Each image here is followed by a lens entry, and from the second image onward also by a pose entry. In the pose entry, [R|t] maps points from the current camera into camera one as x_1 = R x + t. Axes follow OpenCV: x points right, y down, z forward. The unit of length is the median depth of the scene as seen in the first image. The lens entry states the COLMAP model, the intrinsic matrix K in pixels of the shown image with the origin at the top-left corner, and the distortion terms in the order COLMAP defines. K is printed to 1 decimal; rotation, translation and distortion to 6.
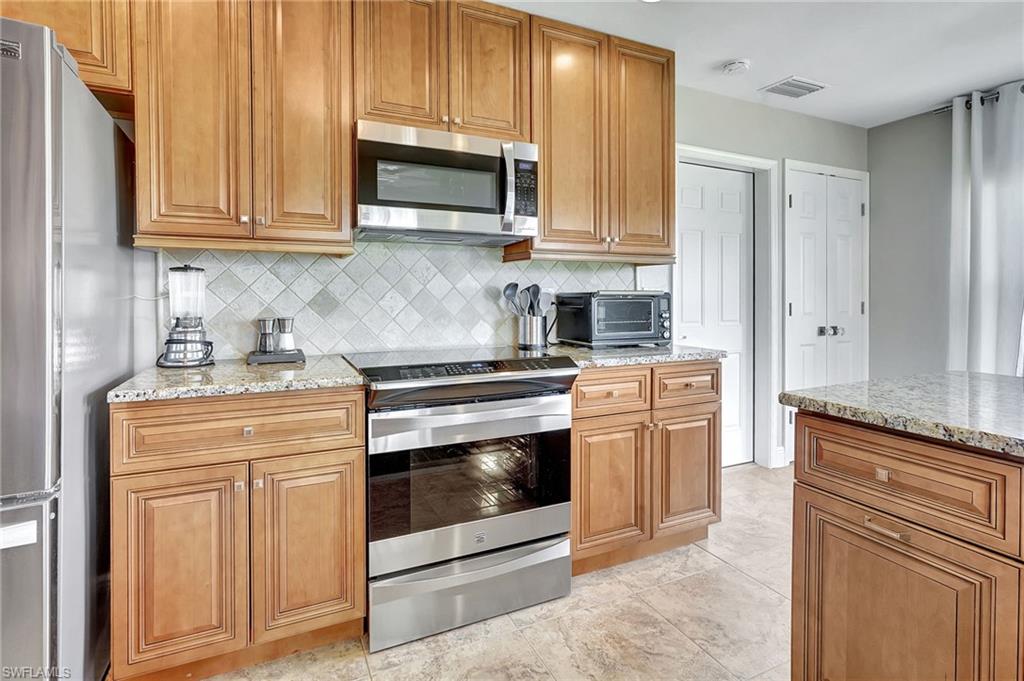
lens RADIAL K [[502.3, 0, 516.4], [0, 502.3, 295.0], [0, 0, 1]] dist [-0.000429, 0.001061]
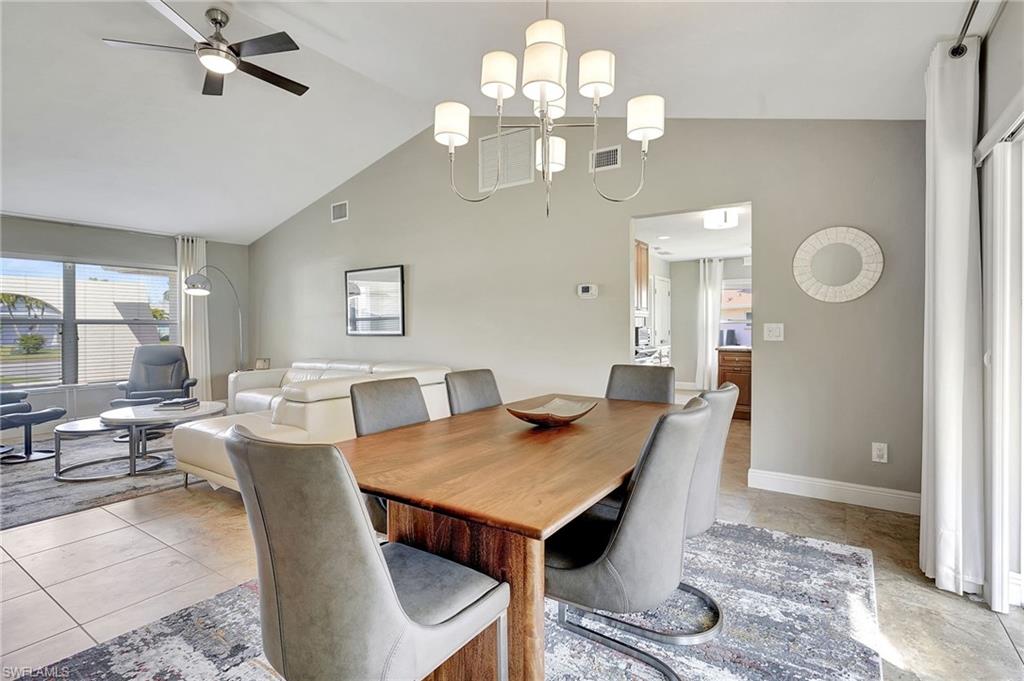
lens RADIAL K [[495.1, 0, 514.7], [0, 495.1, 326.2], [0, 0, 1]] dist [-0.005447, 0.001344]
pose [[0.856245, -0.002137, 0.516565, -2.253614], [0.003935, 0.999989, -0.002387, -0.006863], [-0.516555, 0.004077, 0.856244, -1.304326]]
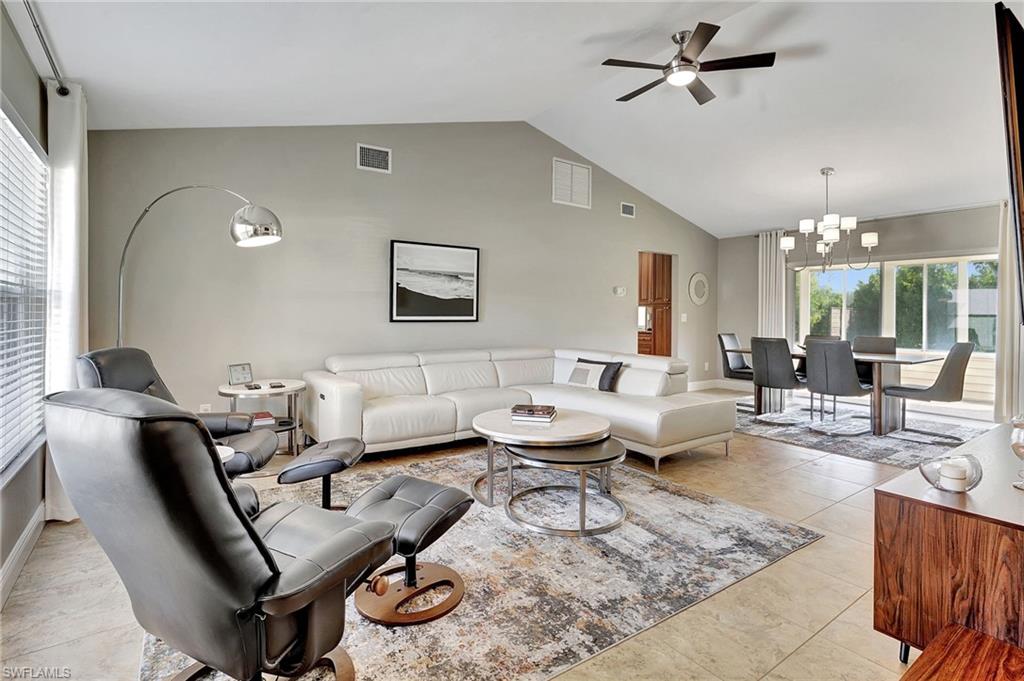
lens RADIAL K [[500.0, 0, 509.0], [0, 500.0, 313.2], [0, 0, 1]] dist [-0.002935, 0.000491]
pose [[-0.188581, 0.003192, 0.982052, -3.986079], [-0.005451, 0.999976, -0.004297, 0.002319], [-0.982042, -0.006163, -0.188559, 1.657033]]
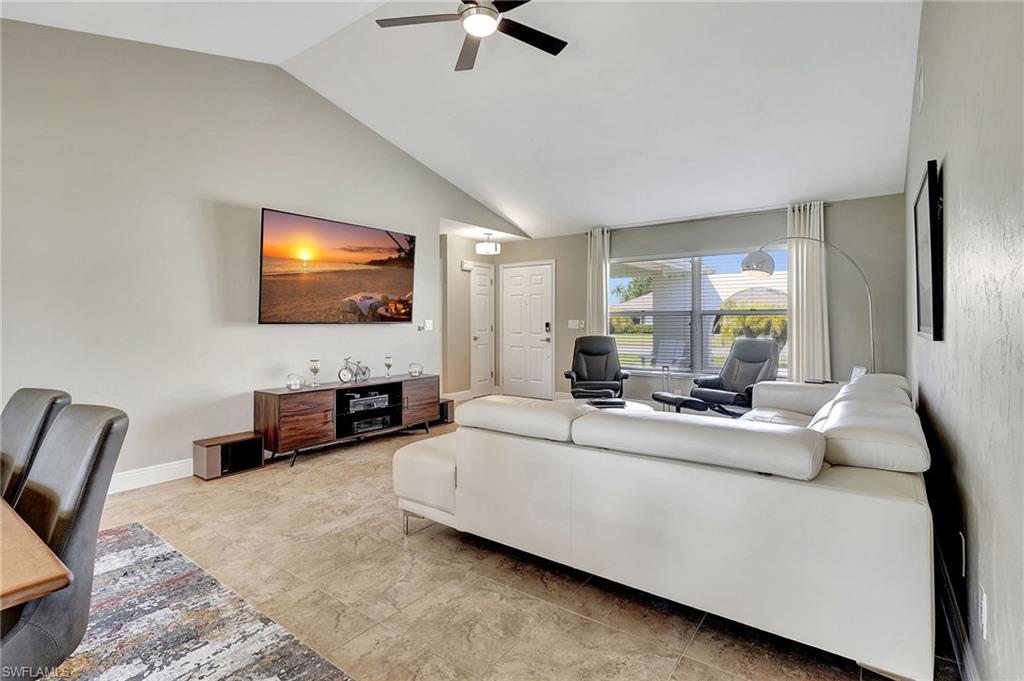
lens RADIAL K [[500.0, 0, 509.0], [0, 500.0, 313.2], [0, 0, 1]] dist [-0.002935, 0.000491]
pose [[0.475913, -0.009101, -0.879445, -0.869764], [-0.001064, 0.999940, -0.010923, -0.013007], [0.879492, 0.006134, 0.475875, 0.015463]]
